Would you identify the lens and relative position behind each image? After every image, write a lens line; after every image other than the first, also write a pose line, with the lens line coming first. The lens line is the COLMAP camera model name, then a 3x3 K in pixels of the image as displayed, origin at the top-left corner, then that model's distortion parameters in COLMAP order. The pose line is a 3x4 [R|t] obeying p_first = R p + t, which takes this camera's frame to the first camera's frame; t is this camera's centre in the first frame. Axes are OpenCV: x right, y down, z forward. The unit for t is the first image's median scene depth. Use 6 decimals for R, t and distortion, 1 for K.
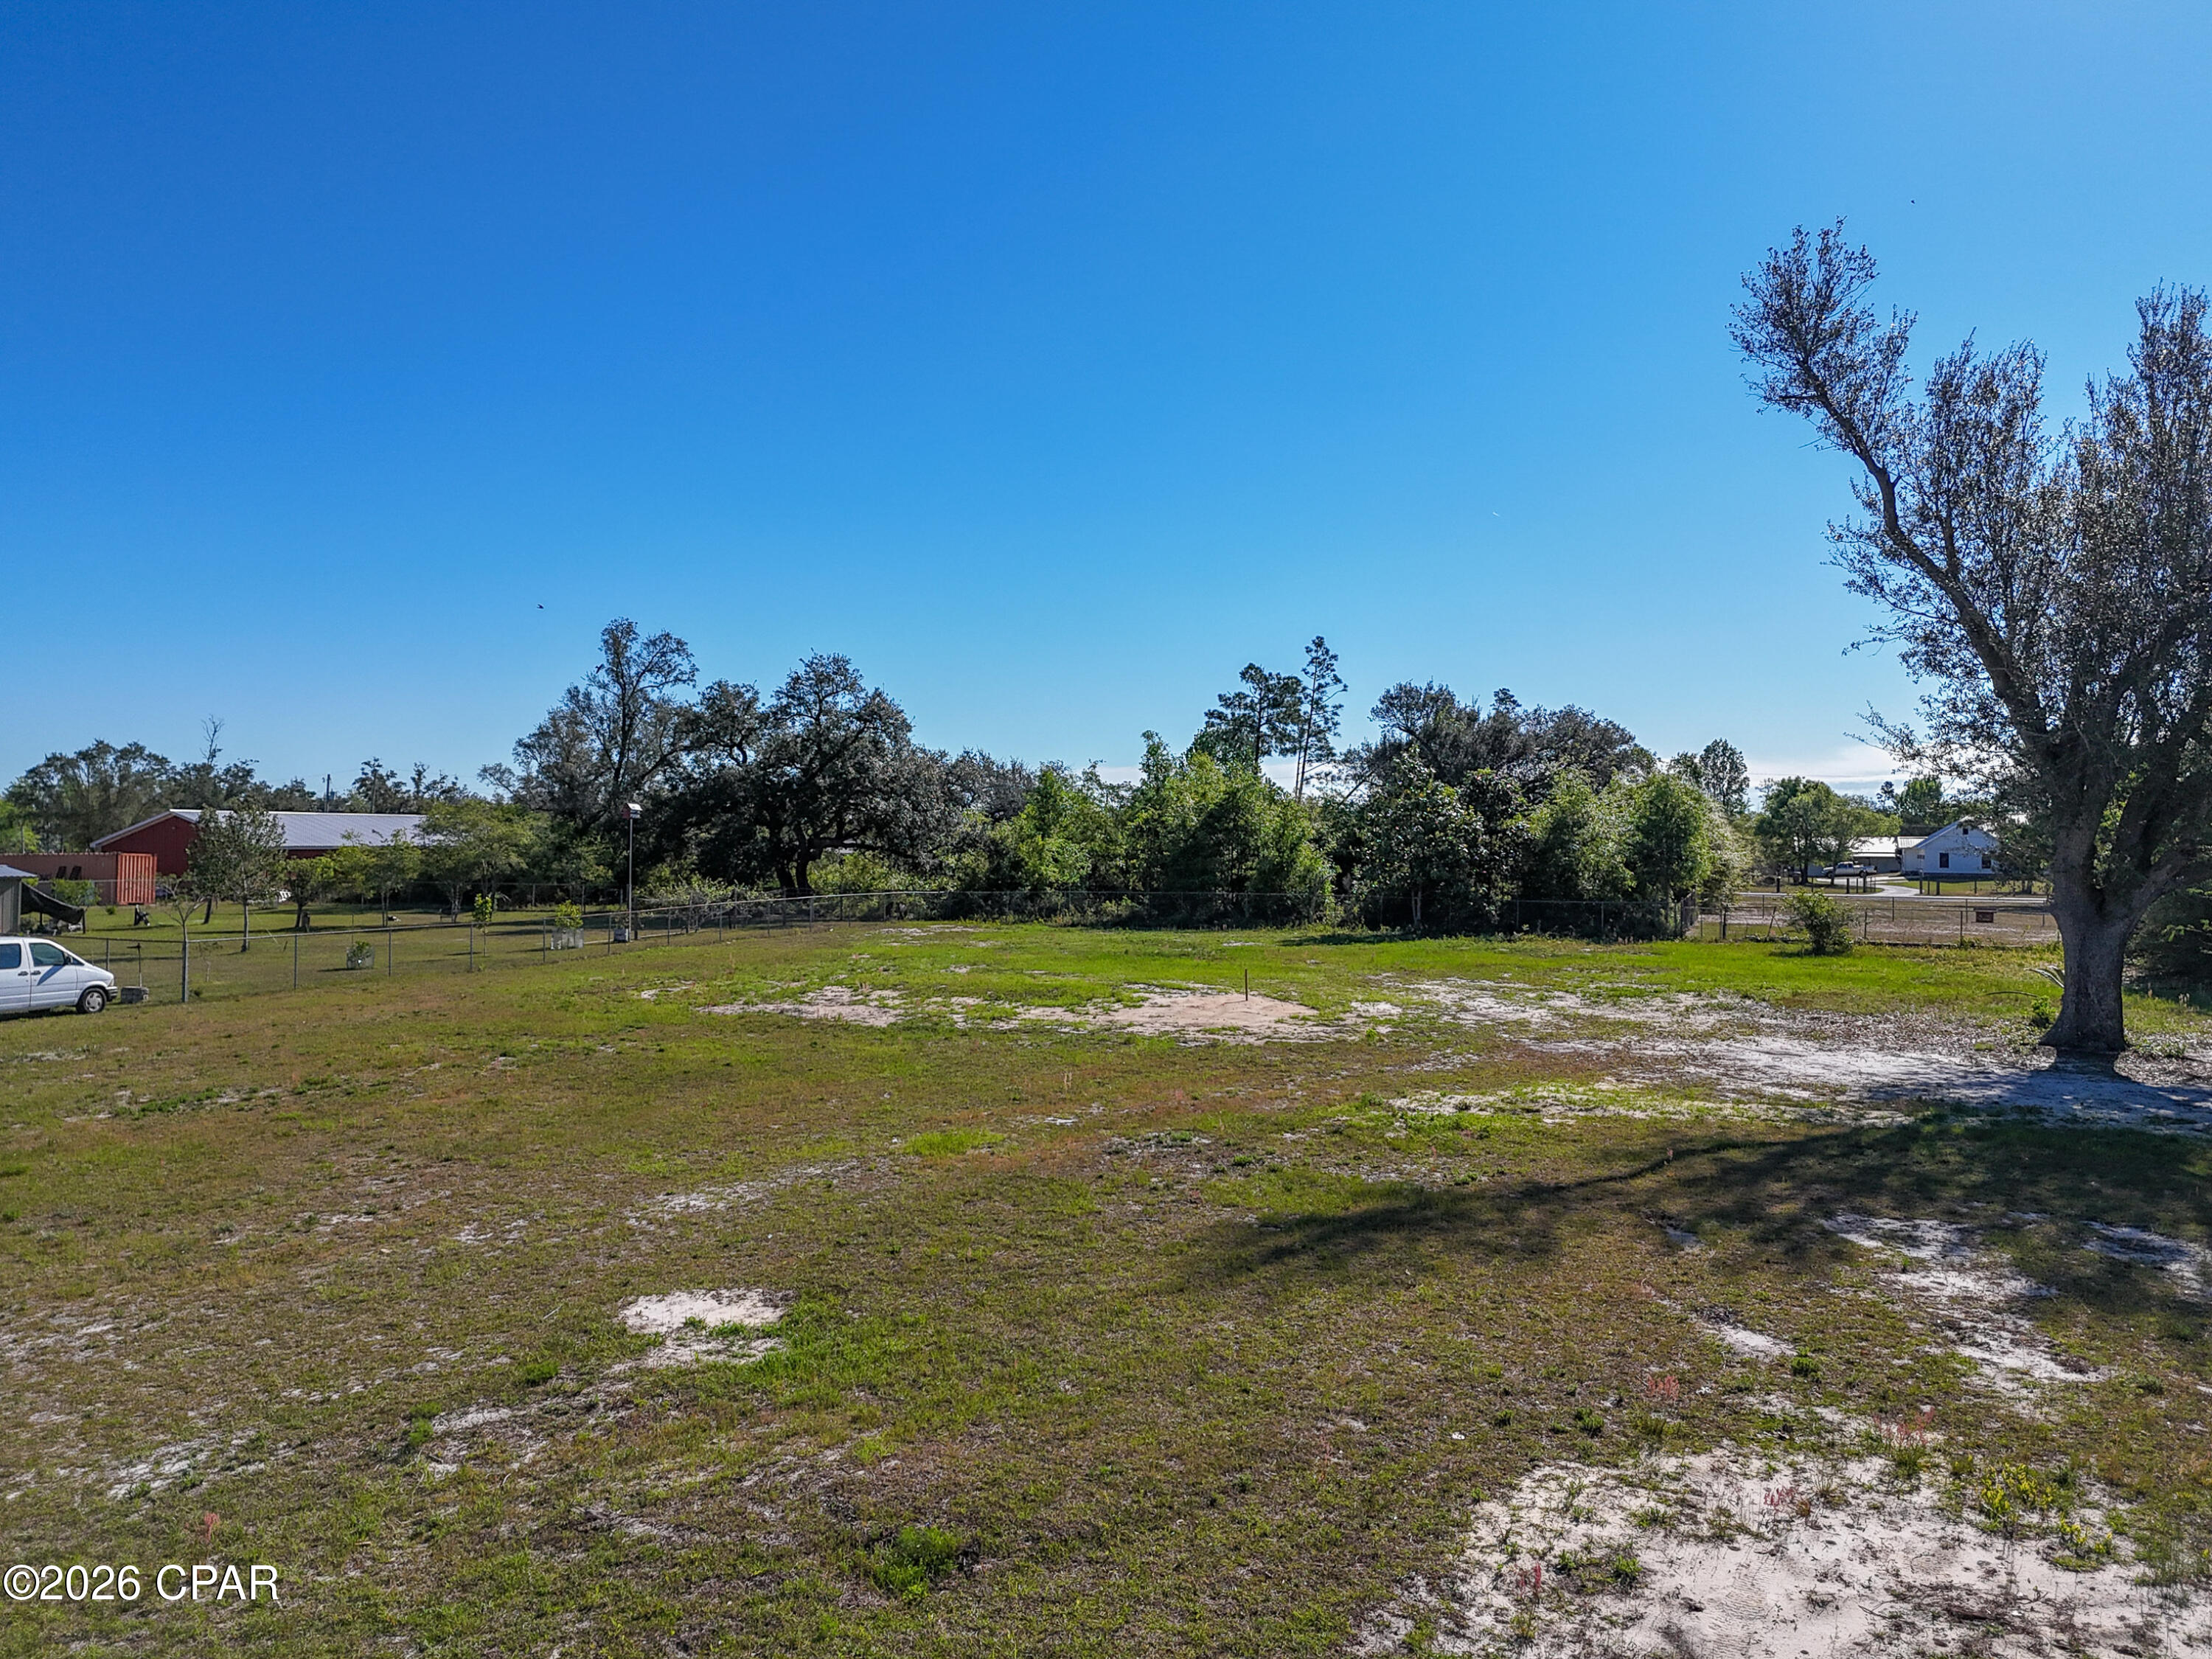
lens RADIAL K [[1587.5, 0, 1106.0], [0, 1587.5, 829.5], [0, 0, 1]] dist [0.173496, -0.296321]
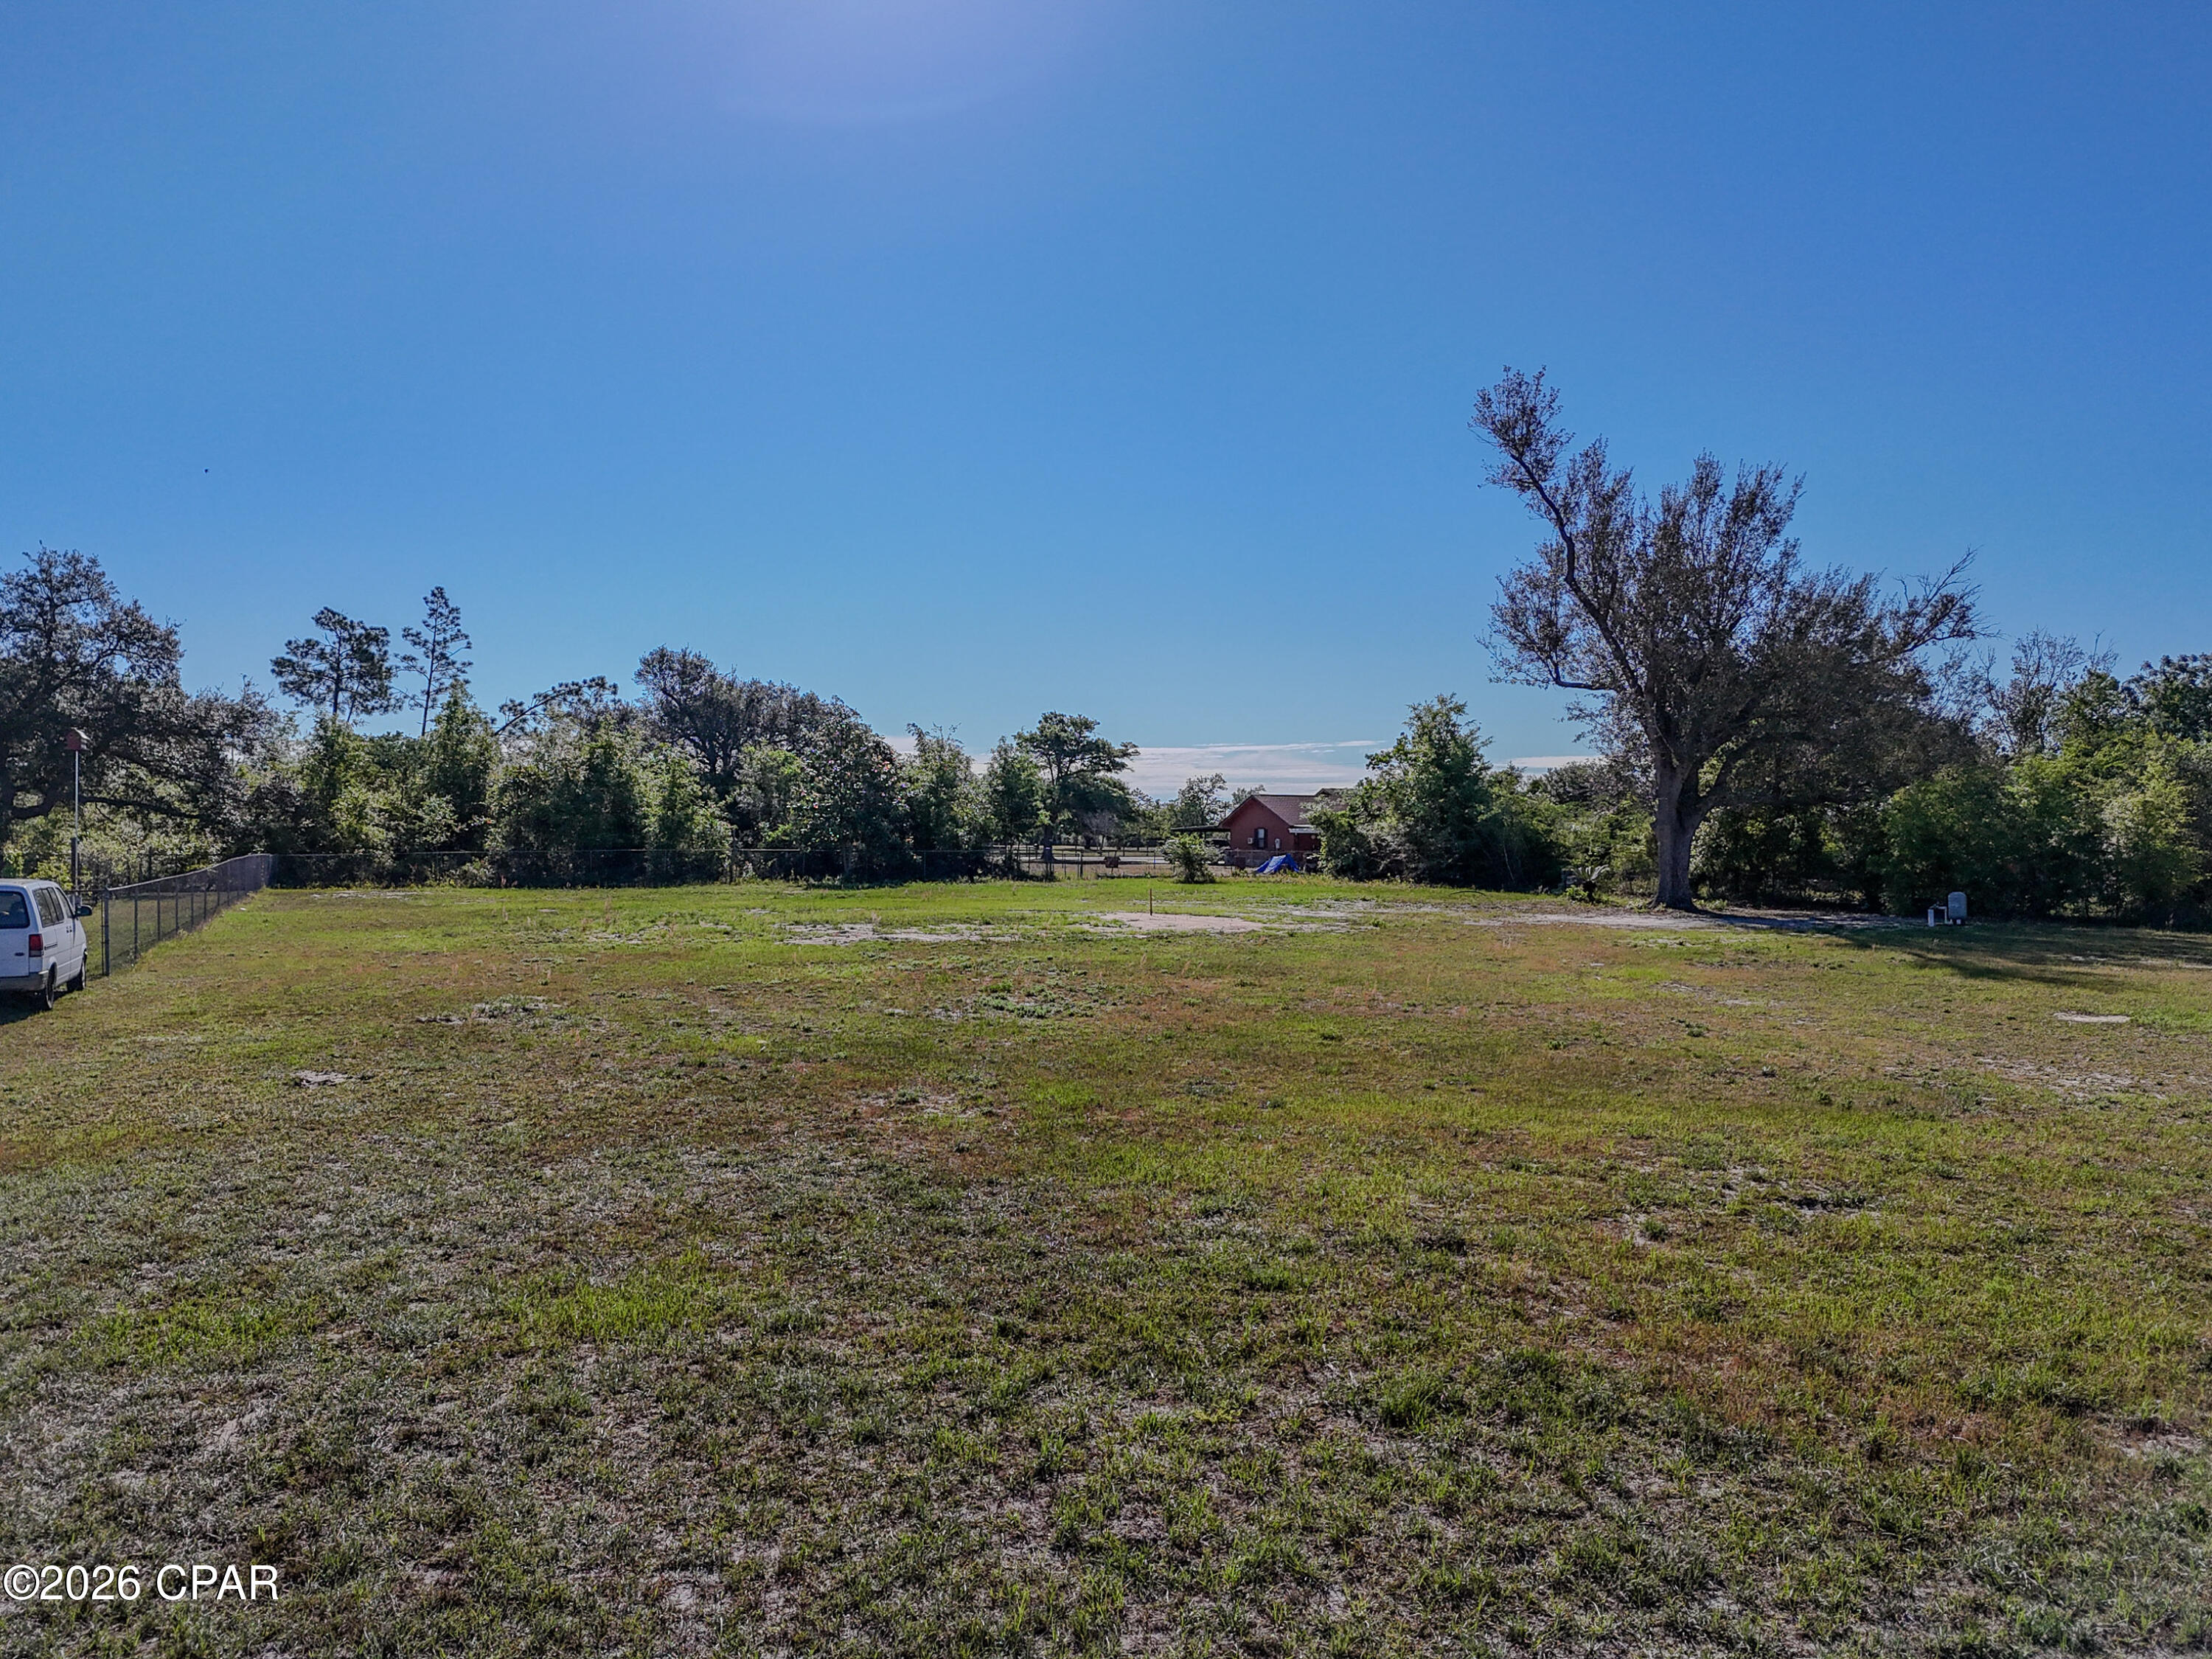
lens RADIAL K [[1587.5, 0, 1106.0], [0, 1587.5, 829.5], [0, 0, 1]] dist [0.173496, -0.296321]
pose [[0.714318, -0.003320, 0.699813, -0.363267], [-0.002287, 0.999972, 0.007078, 0.017208], [-0.699817, -0.006656, 0.714291, 0.088681]]
